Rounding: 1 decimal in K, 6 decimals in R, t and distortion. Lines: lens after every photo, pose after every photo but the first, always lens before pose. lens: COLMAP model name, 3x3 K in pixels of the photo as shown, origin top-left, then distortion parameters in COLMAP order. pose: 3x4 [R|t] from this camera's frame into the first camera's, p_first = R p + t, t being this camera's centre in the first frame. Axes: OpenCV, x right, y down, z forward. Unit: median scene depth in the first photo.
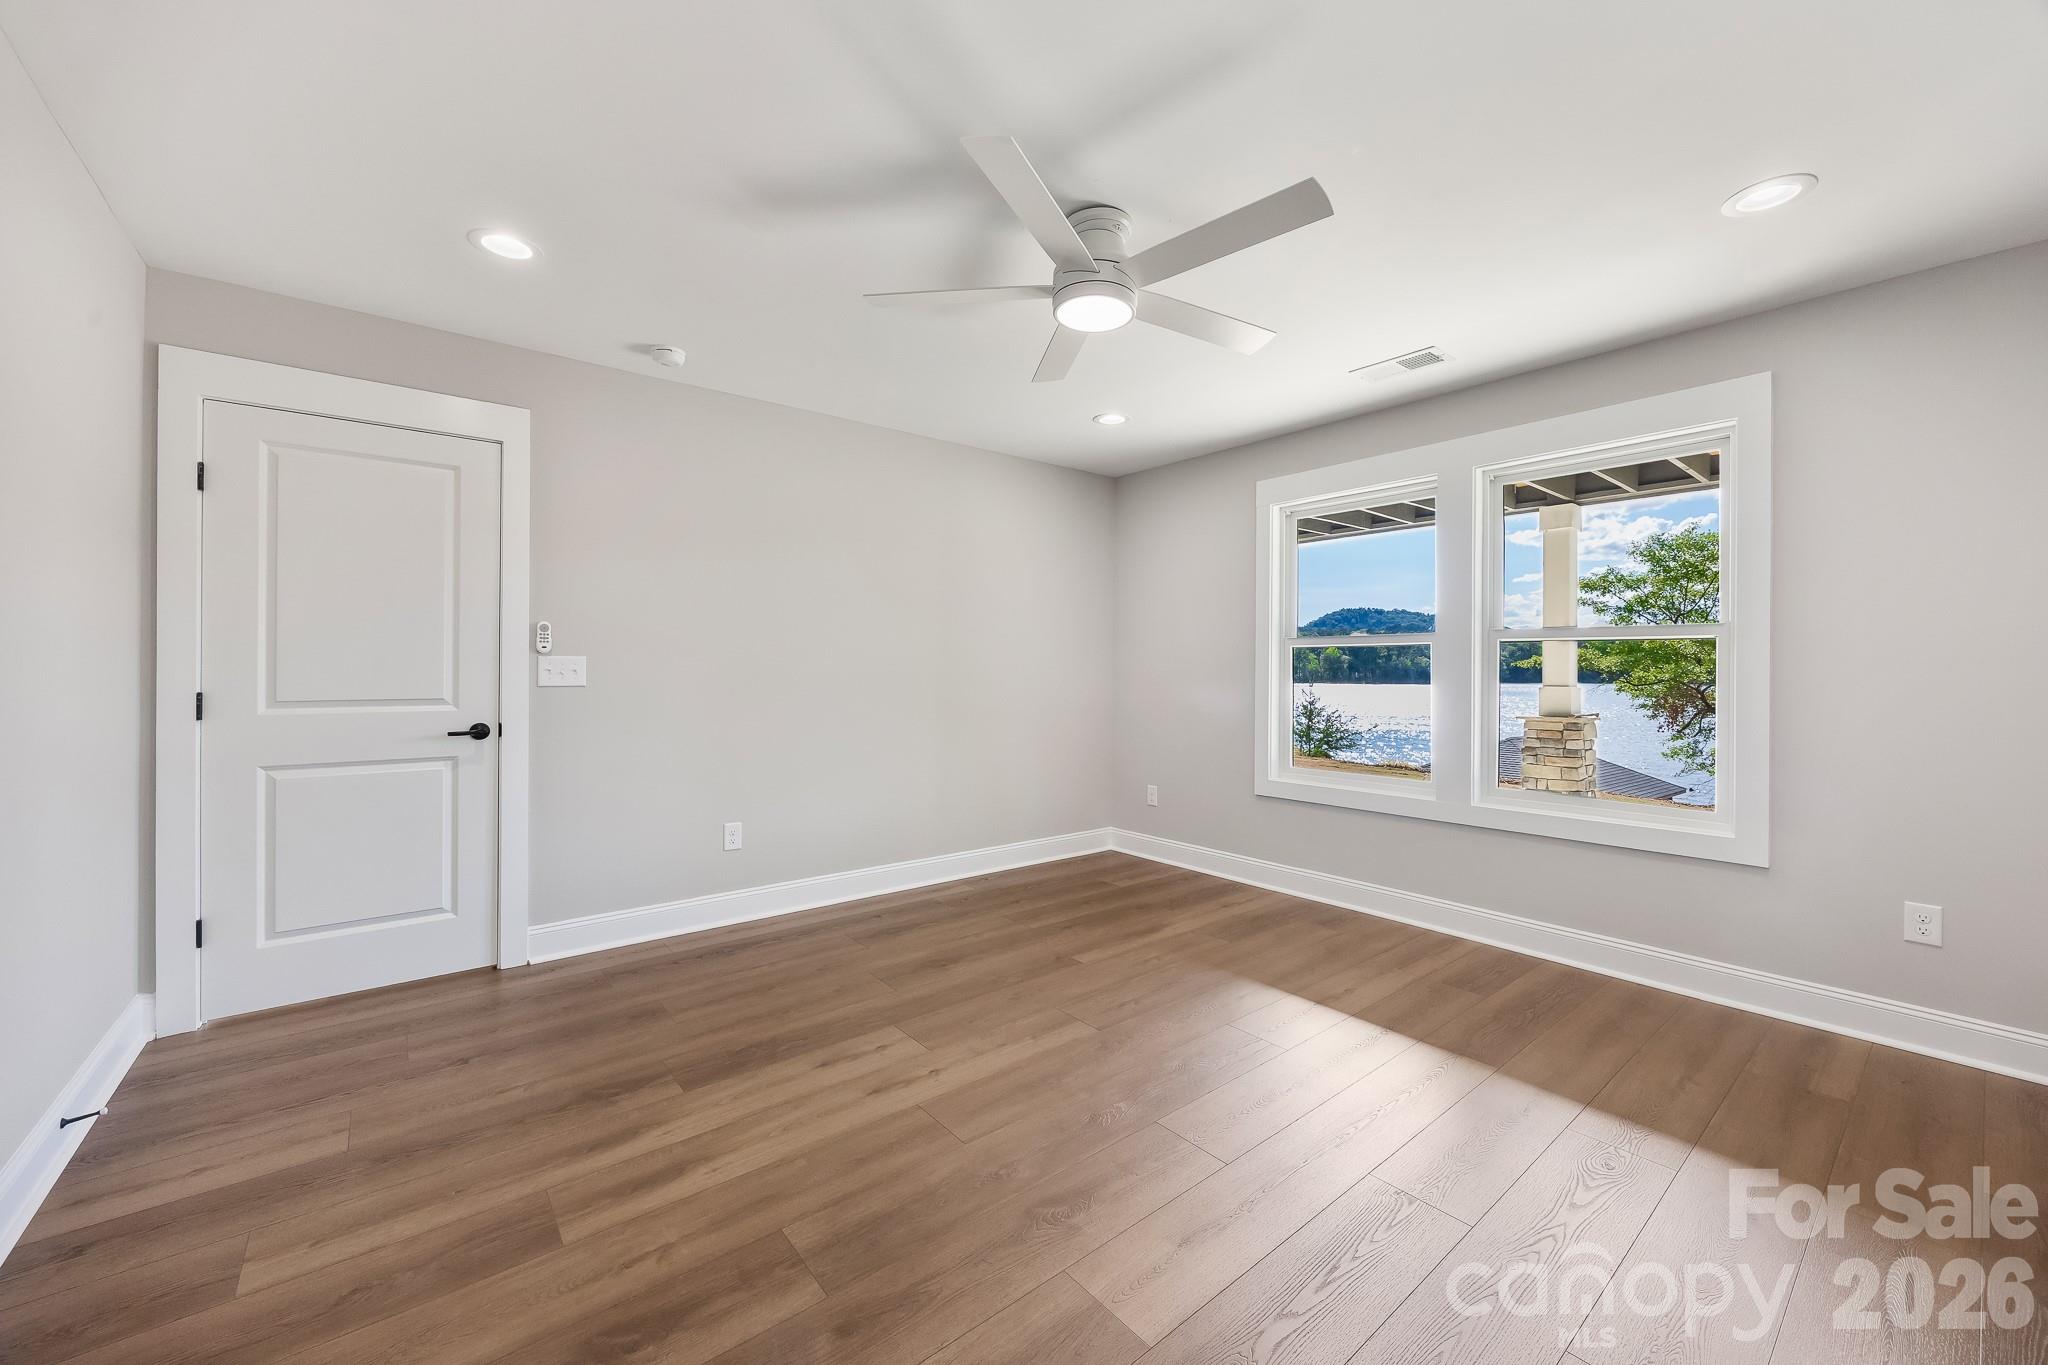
lens RADIAL K [[804.5, 0, 1009.7], [0, 804.5, 672.7], [0, 0, 1]] dist [0.009884, -0.000088]
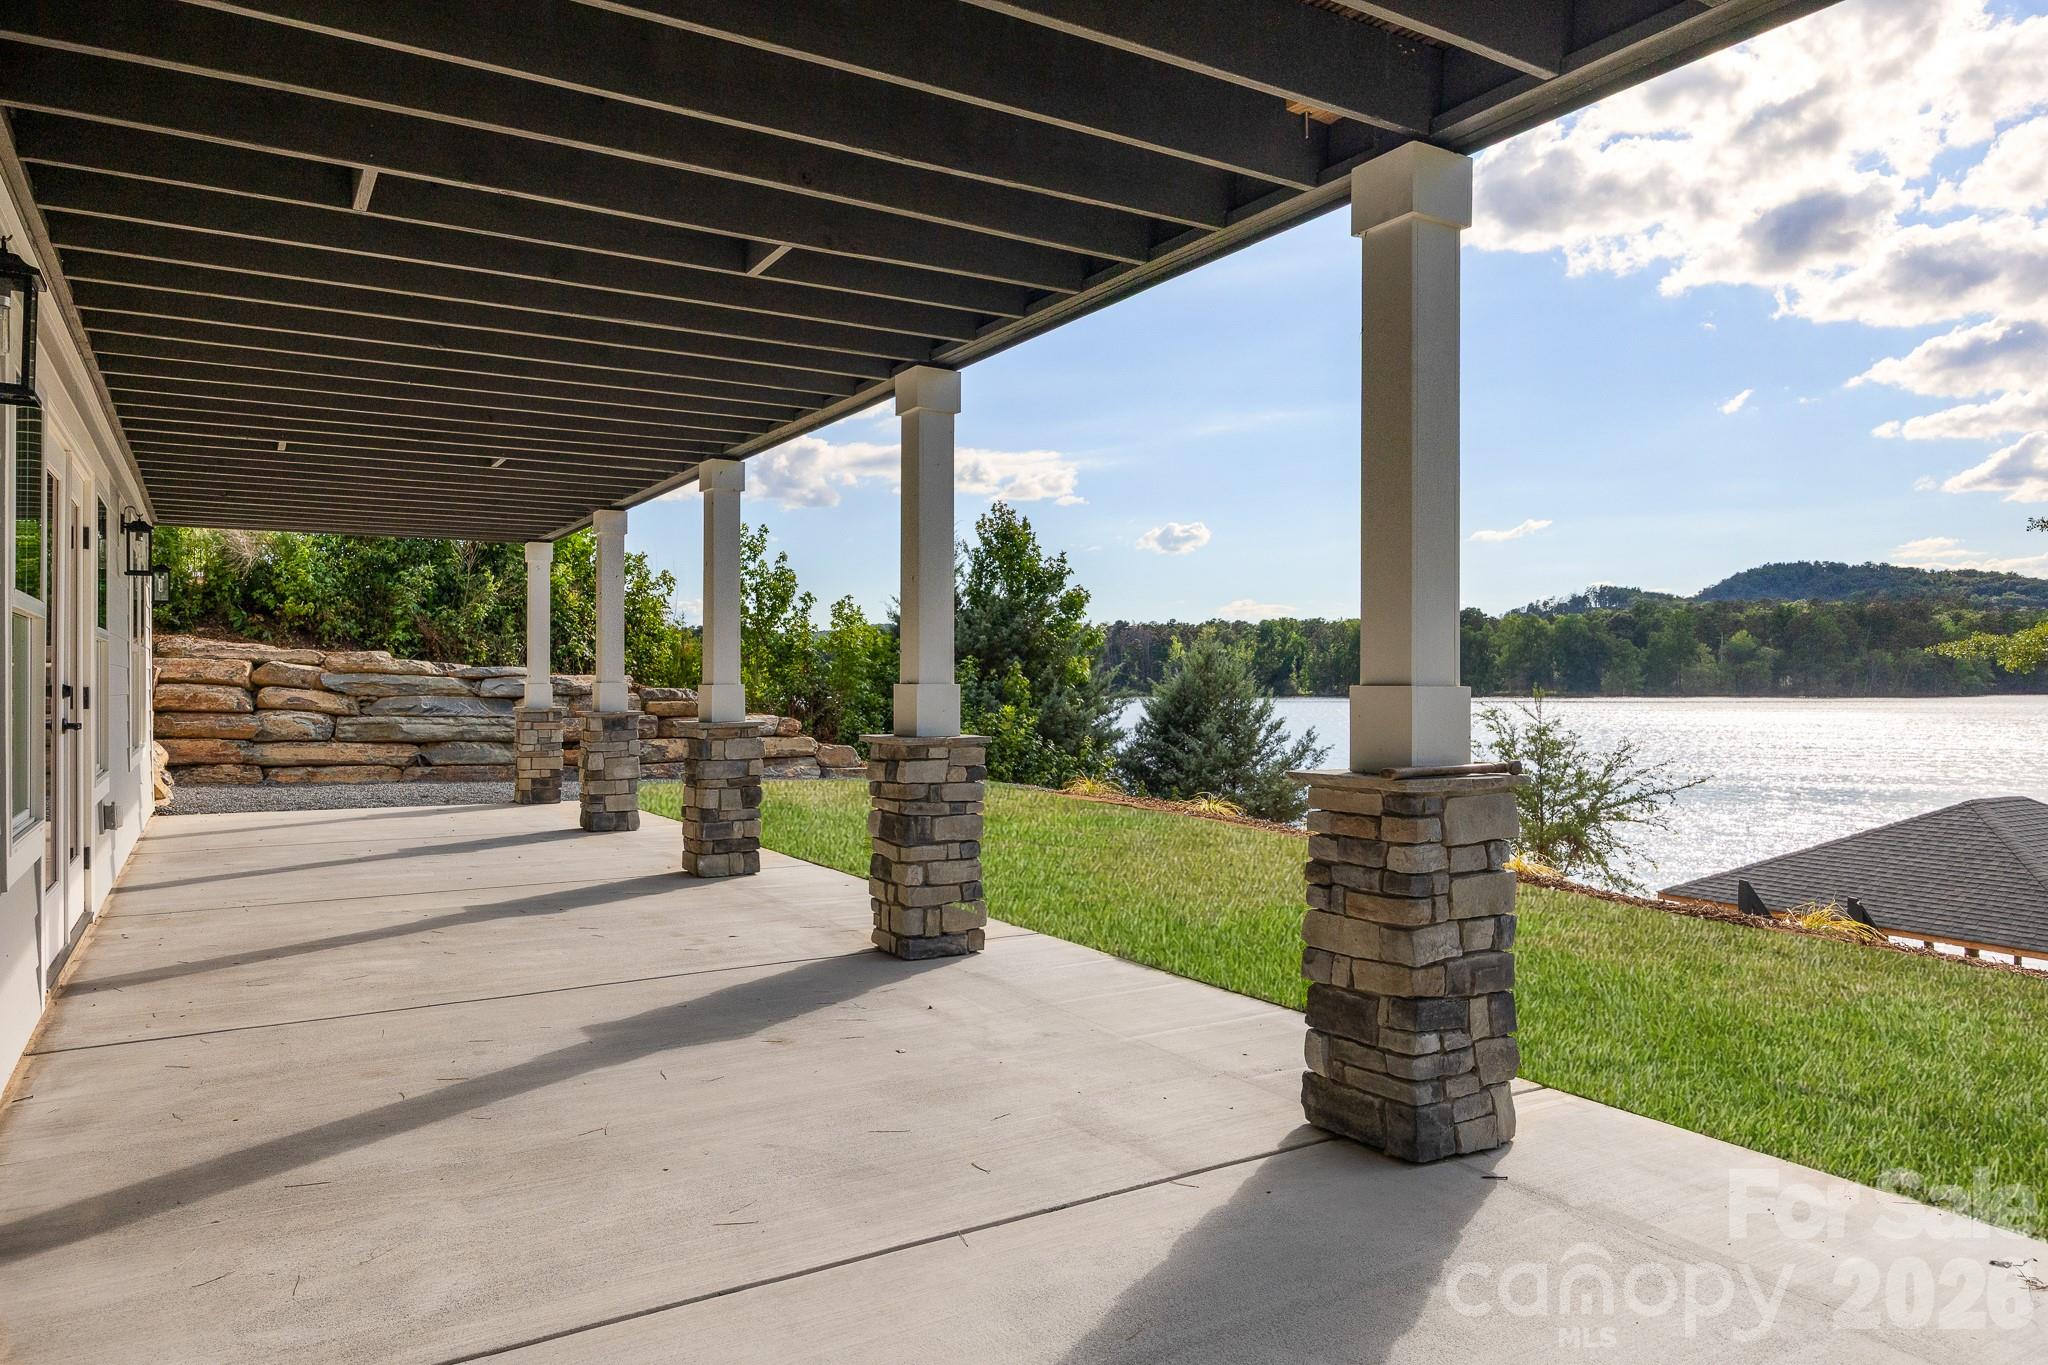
lens RADIAL K [[1283.5, 0, 1022.9], [0, 1283.5, 686.3], [0, 0, 1]] dist [0.001232, -0.000956]
pose [[0.987610, -0.005803, -0.156821, 0.261134], [0.006268, 0.999977, 0.002474, 0.006567], [0.156803, -0.003427, 0.987624, 0.189447]]
